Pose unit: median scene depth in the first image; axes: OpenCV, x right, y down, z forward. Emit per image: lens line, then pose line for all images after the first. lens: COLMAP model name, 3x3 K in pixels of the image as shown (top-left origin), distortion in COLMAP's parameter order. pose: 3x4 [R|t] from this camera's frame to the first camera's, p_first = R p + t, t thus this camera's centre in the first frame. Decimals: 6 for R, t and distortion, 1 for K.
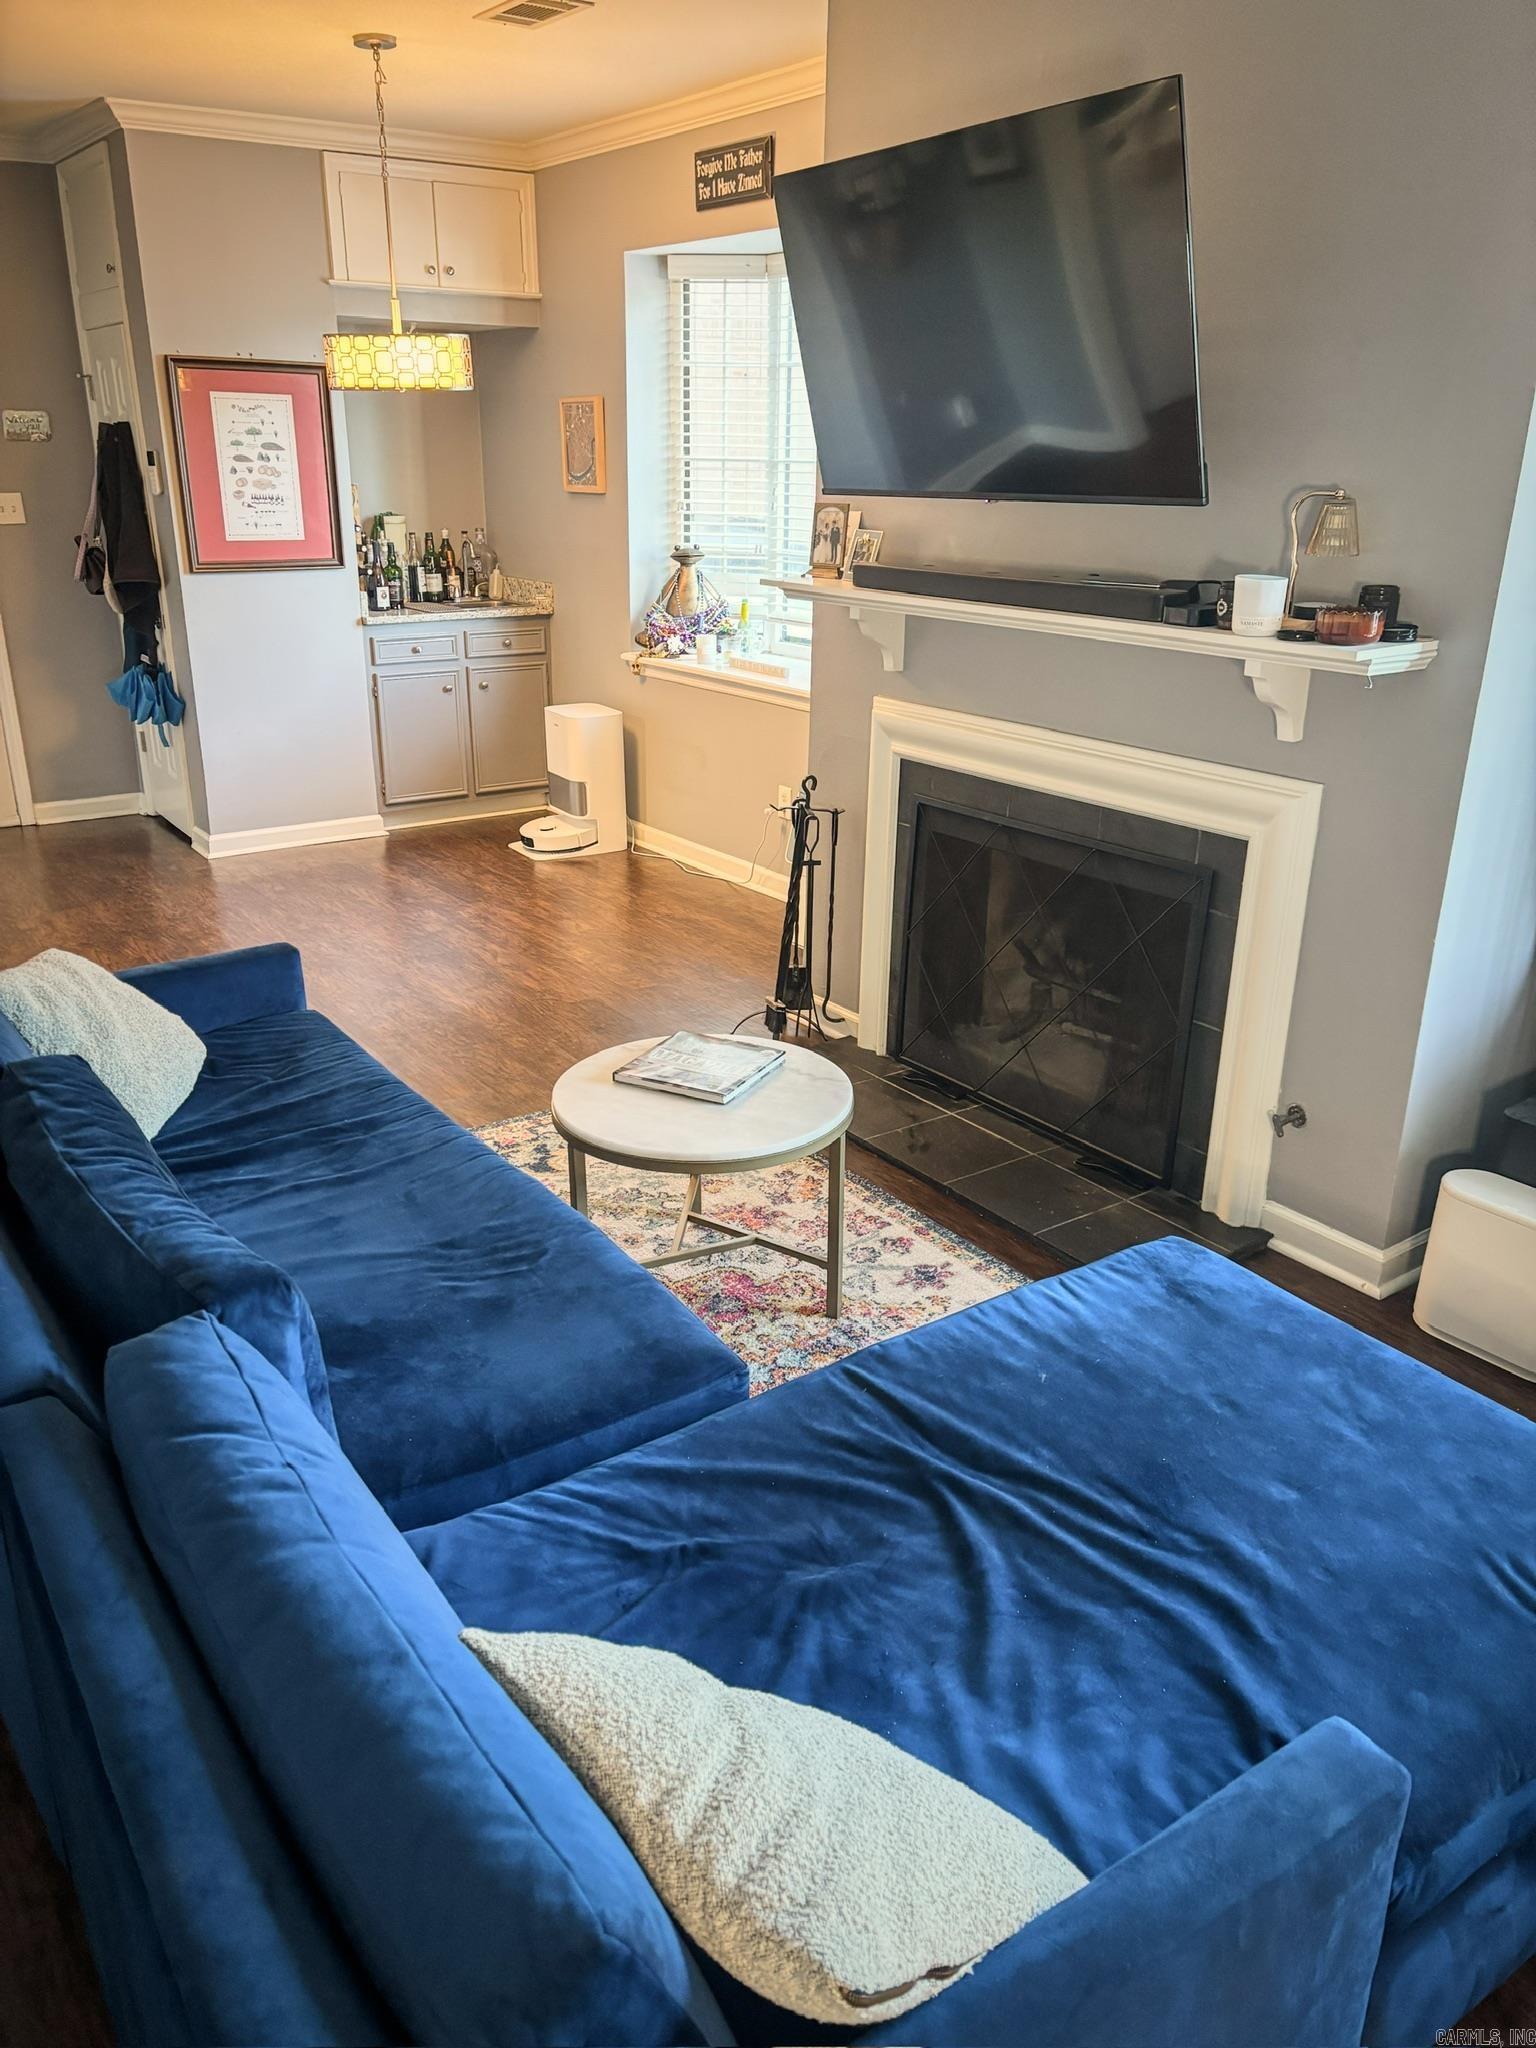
lens RADIAL K [[1510.5, 0, 748.9], [0, 1510.5, 1022.5], [0, 0, 1]] dist [0.012208, -0.000673]
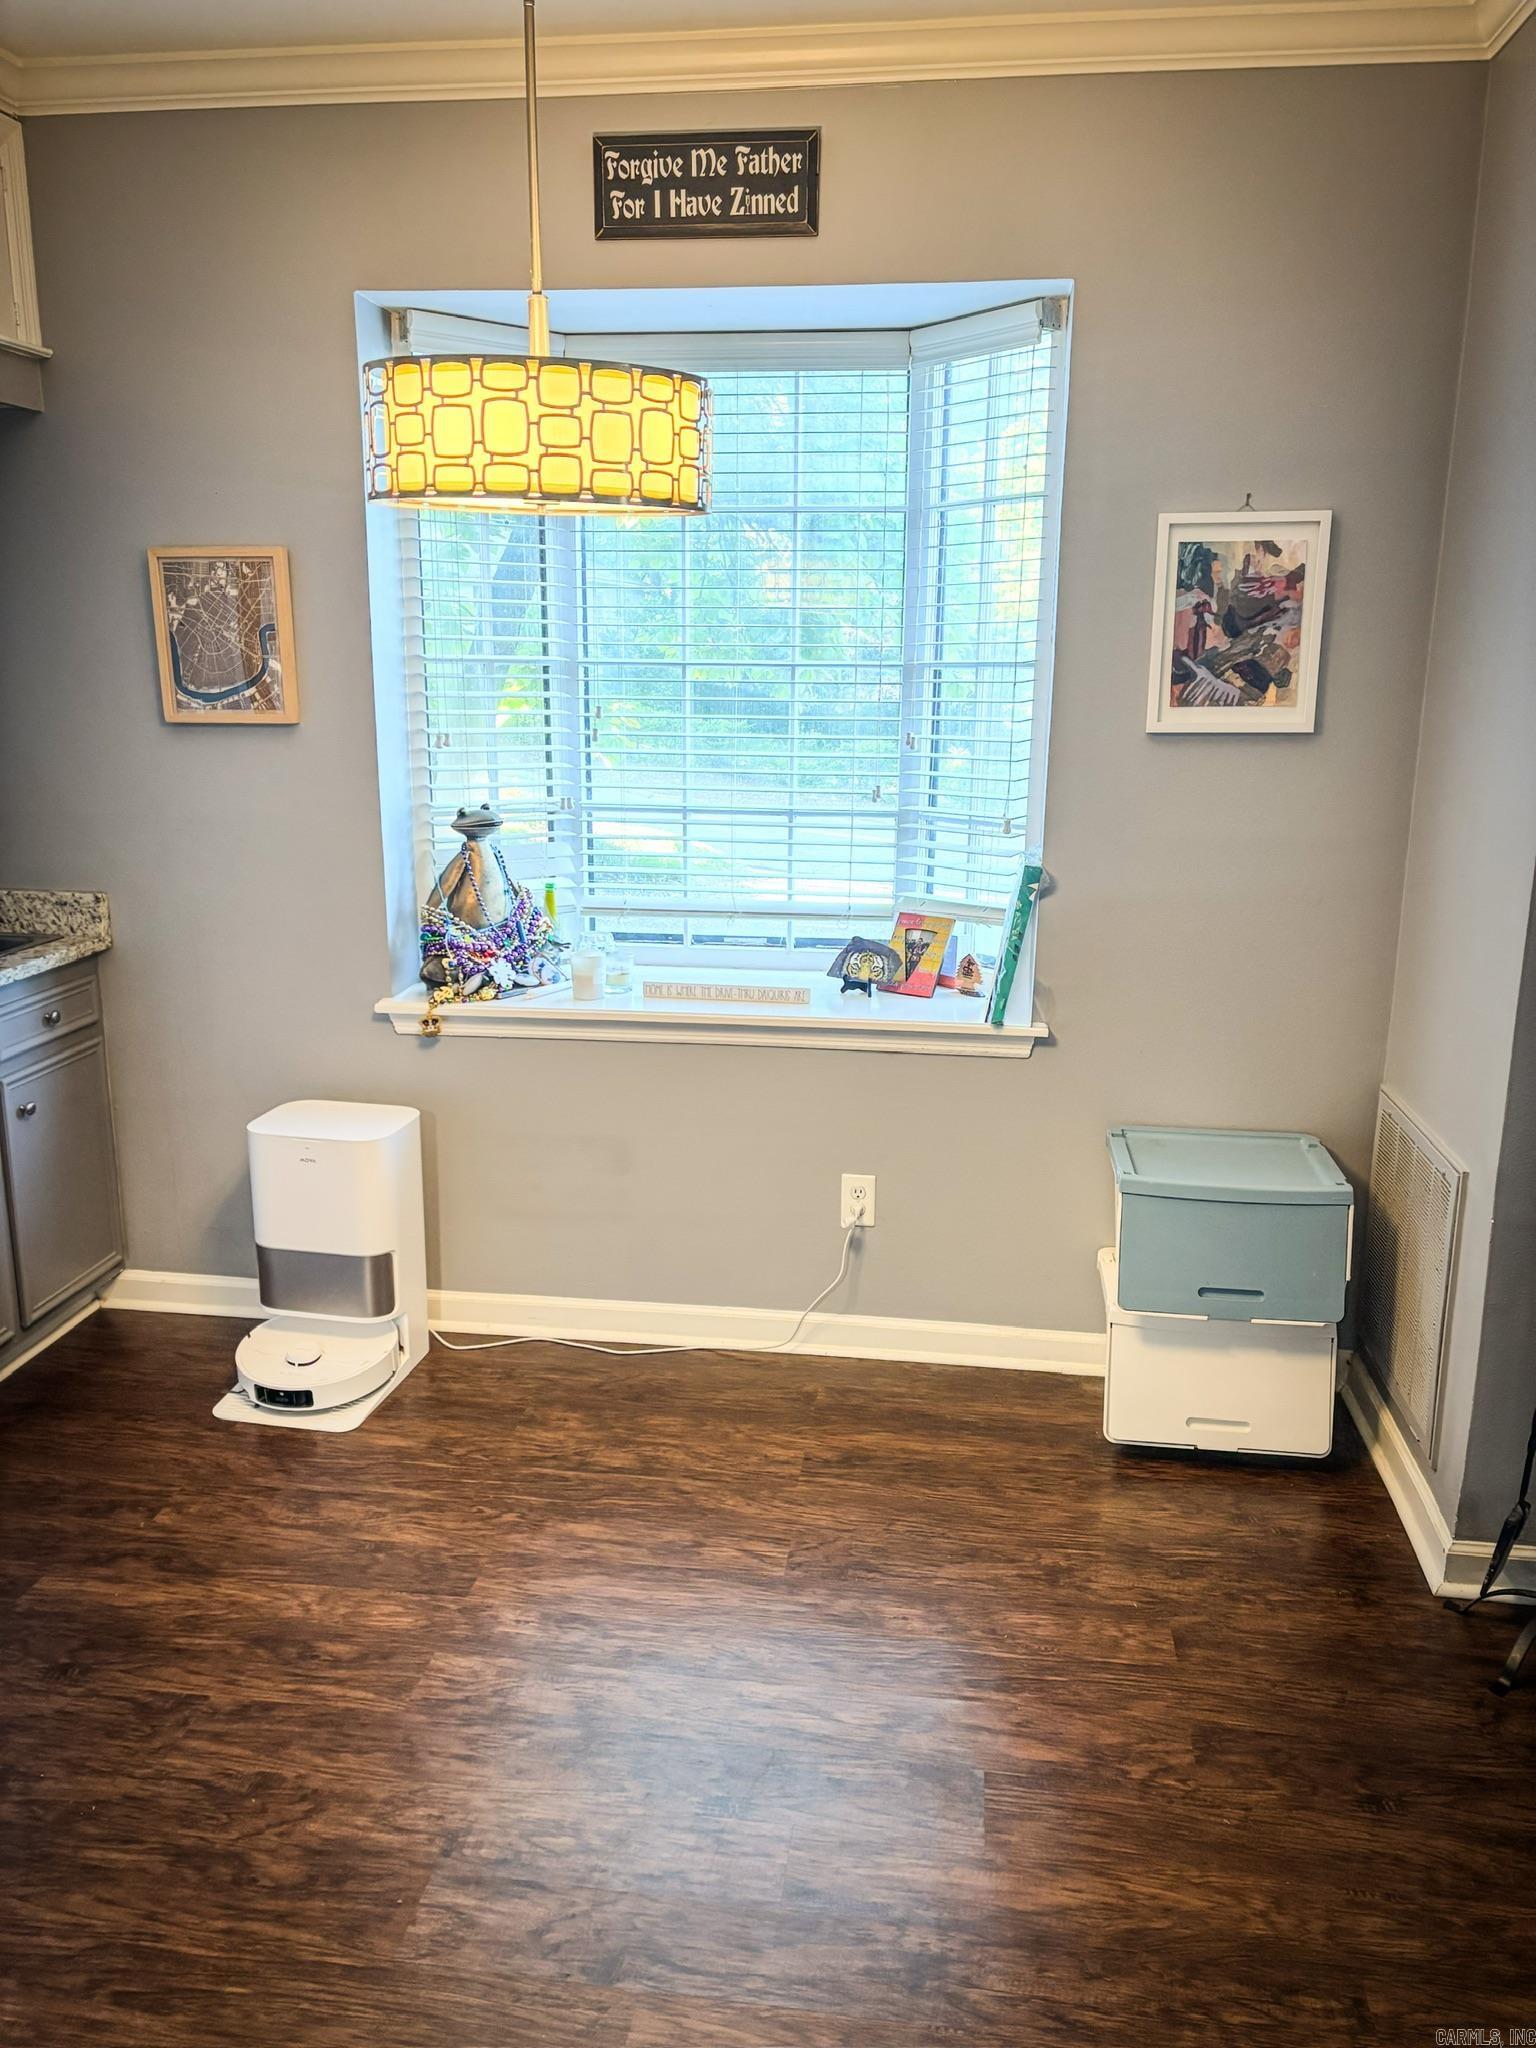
lens RADIAL K [[1510.5, 0, 772.0], [0, 1510.5, 1024.0], [0, 0, 1]] dist [0.012208, -0.000673]
pose [[0.687653, -0.172885, 0.705155, -0.377546], [0.254197, 0.967092, -0.010783, -0.198308], [-0.680086, 0.186663, 0.708971, 0.526925]]
